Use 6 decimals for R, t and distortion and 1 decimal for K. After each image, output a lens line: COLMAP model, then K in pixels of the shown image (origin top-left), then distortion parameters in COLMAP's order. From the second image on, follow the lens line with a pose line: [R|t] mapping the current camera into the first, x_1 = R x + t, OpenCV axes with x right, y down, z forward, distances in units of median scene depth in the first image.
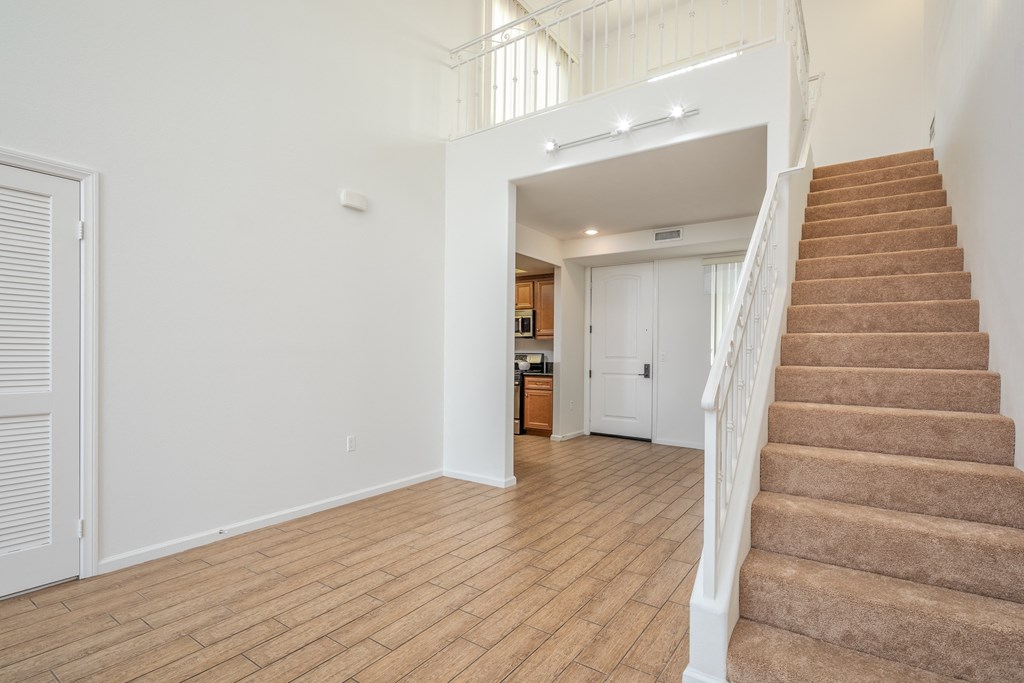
lens RADIAL K [[502.8, 0, 511.3], [0, 502.8, 359.2], [0, 0, 1]] dist [0.004991, -0.006472]
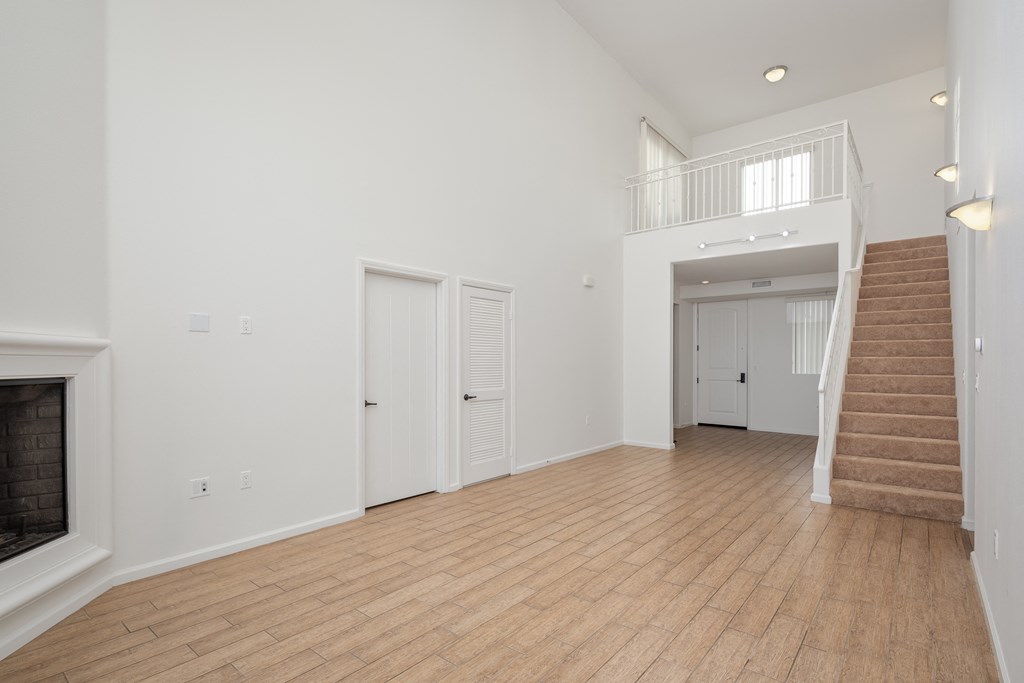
lens RADIAL K [[502.8, 0, 511.6], [0, 502.8, 368.1], [0, 0, 1]] dist [0.004991, -0.006472]
pose [[0.996301, -0.010141, -0.085336, -0.633989], [0.010113, 0.999949, -0.000762, -0.022948], [0.085339, -0.000104, 0.996352, -1.120516]]
